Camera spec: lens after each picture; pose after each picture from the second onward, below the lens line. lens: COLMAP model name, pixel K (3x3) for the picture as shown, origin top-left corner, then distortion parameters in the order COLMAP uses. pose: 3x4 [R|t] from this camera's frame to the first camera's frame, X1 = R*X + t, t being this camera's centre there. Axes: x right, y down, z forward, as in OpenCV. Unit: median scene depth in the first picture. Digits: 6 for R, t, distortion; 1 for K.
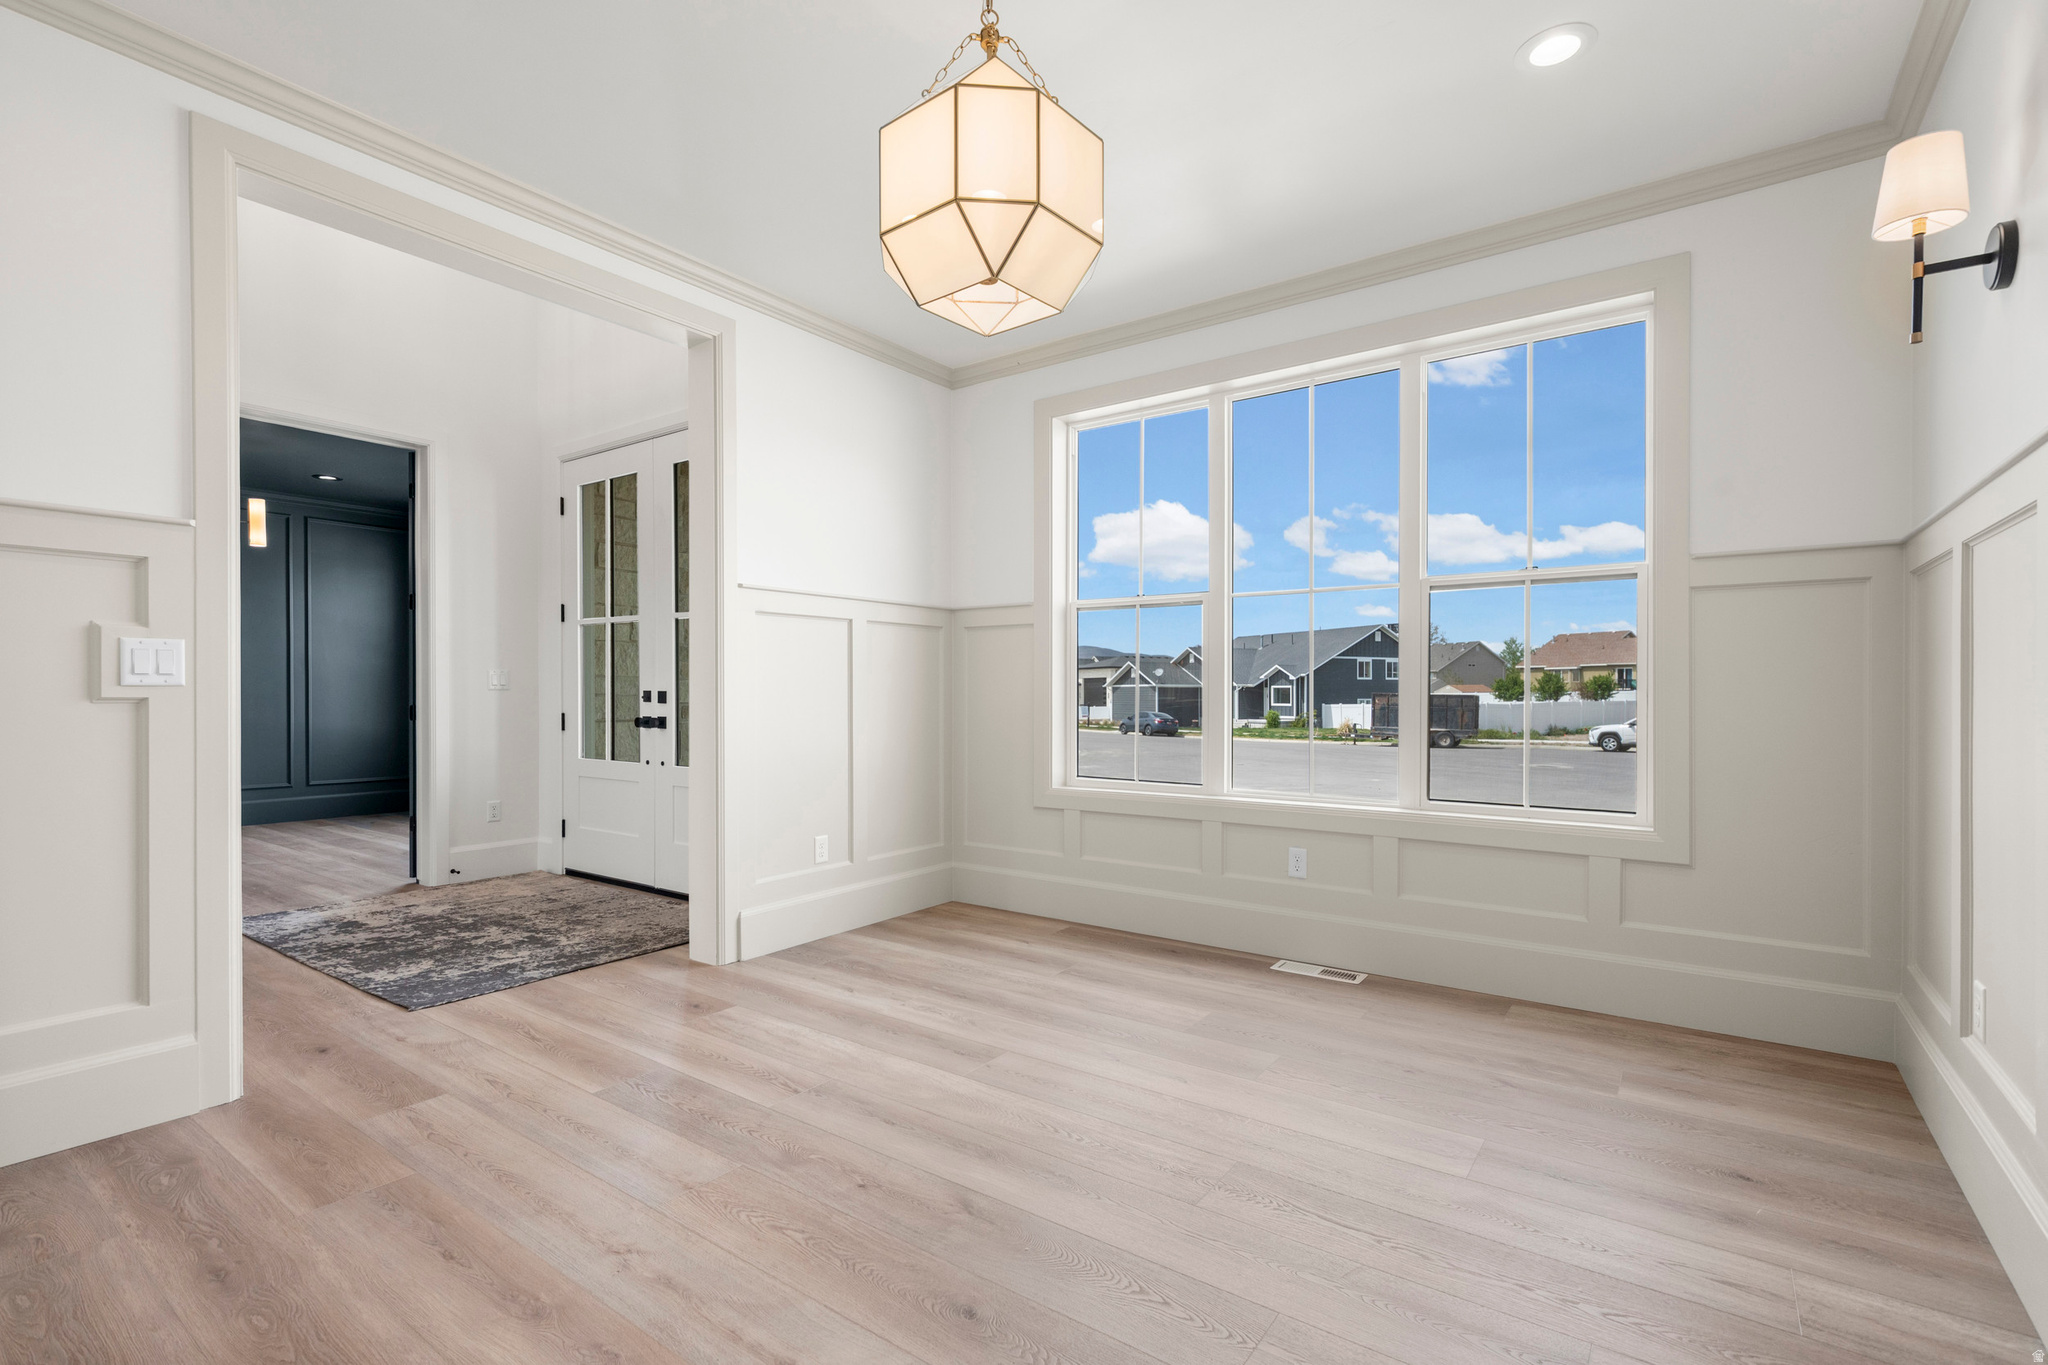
lens RADIAL K [[942.2, 0, 1014.6], [0, 942.2, 692.8], [0, 0, 1]] dist [0.003157, -0.000363]
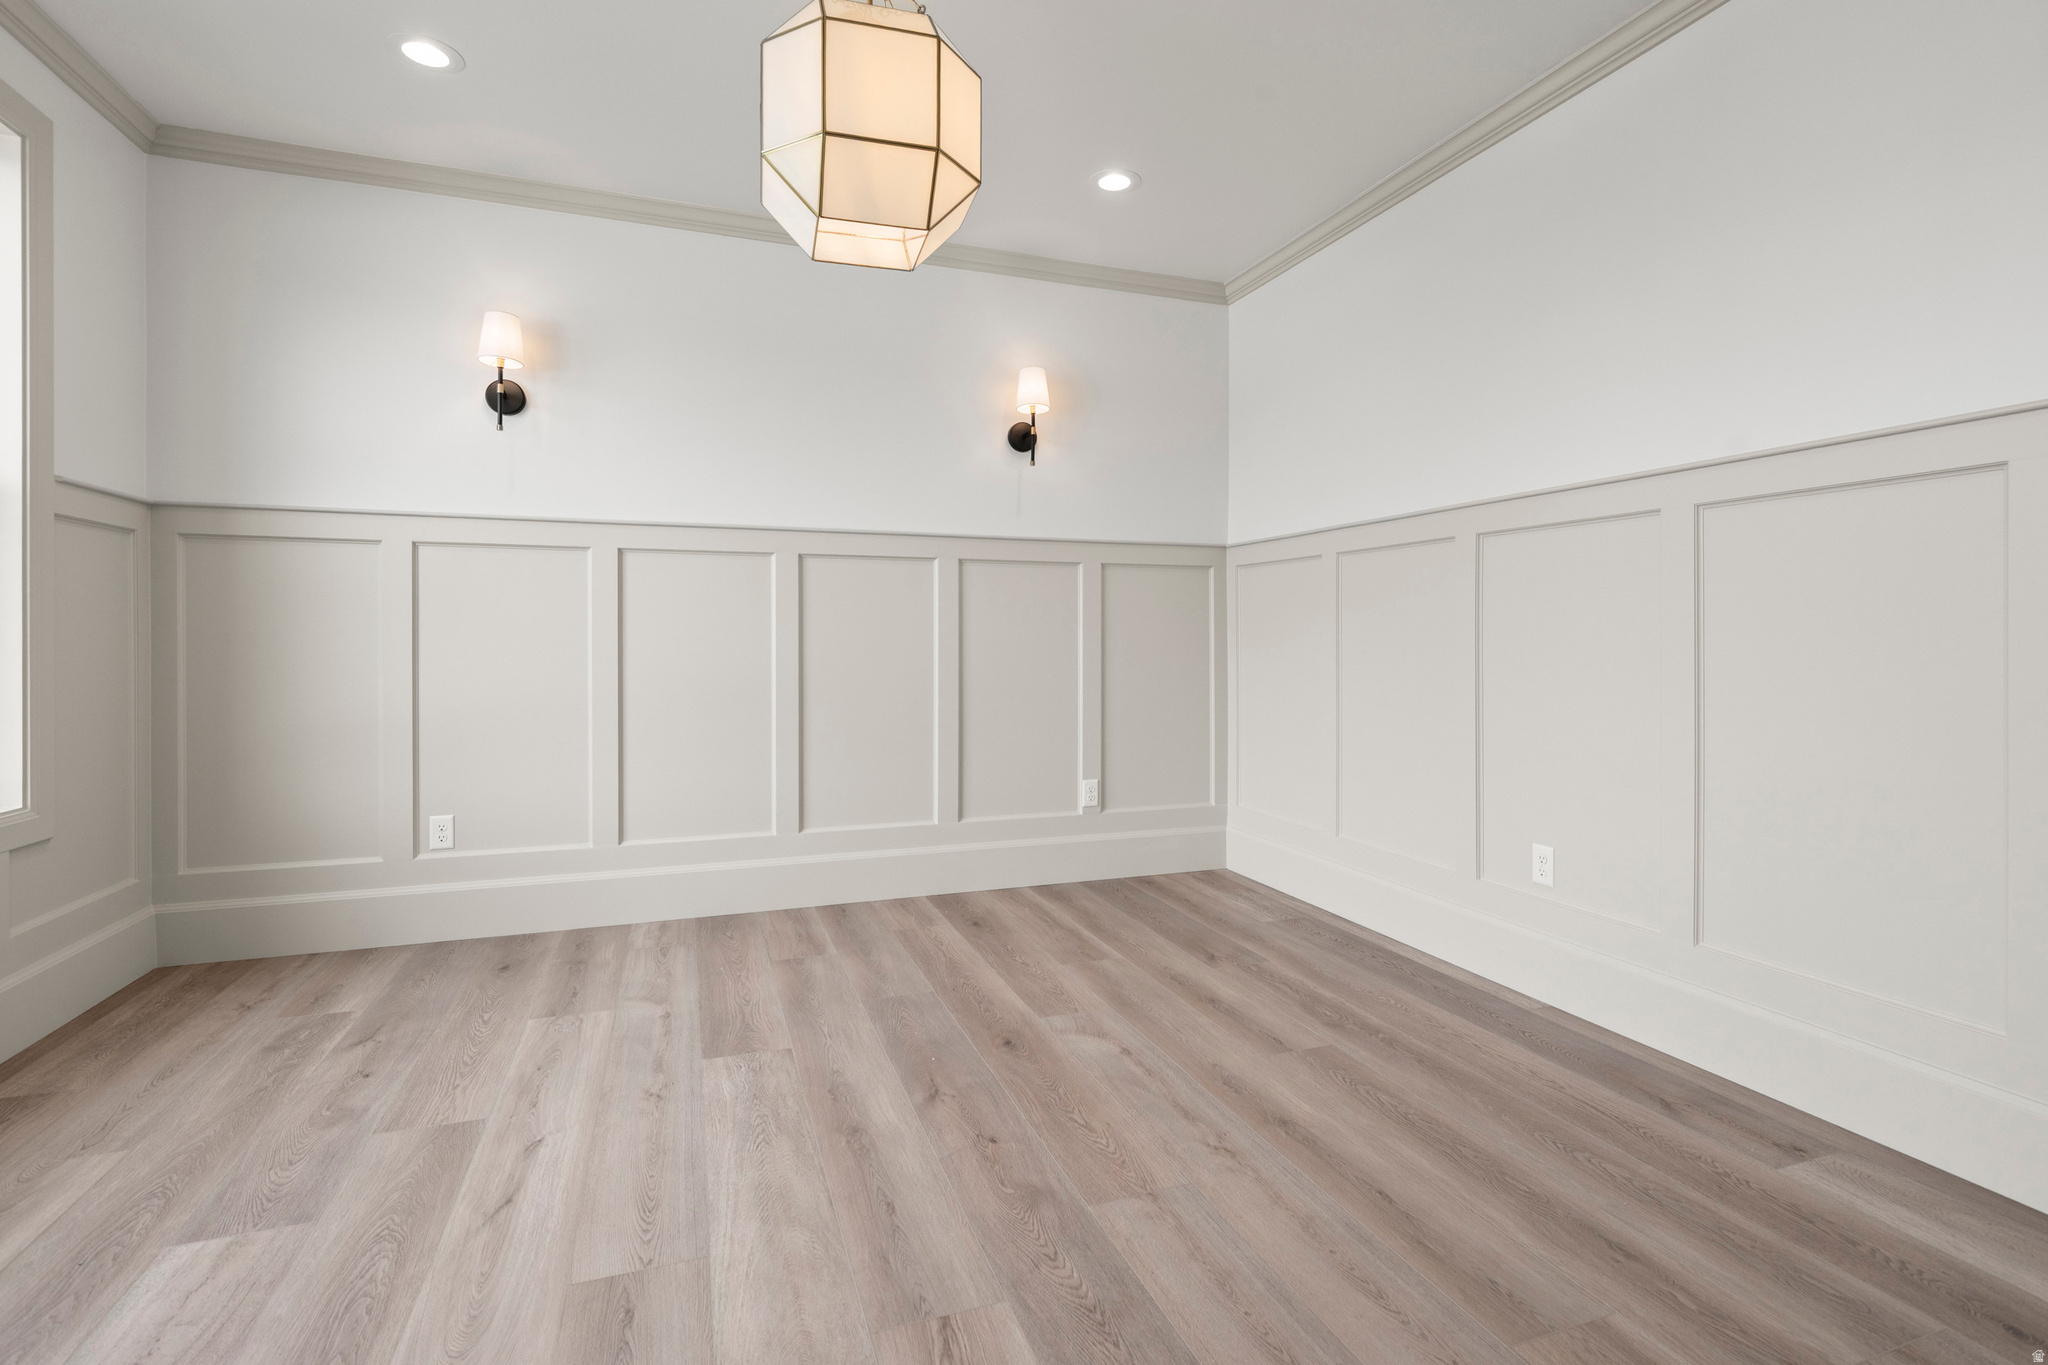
lens RADIAL K [[942.2, 0, 1014.5], [0, 942.2, 661.7], [0, 0, 1]] dist [0.003157, -0.000363]
pose [[-0.823593, -0.012482, 0.567043, -0.719968], [-0.001870, 0.999812, 0.019293, 0.003805], [-0.567178, 0.014829, -0.823462, 1.759541]]
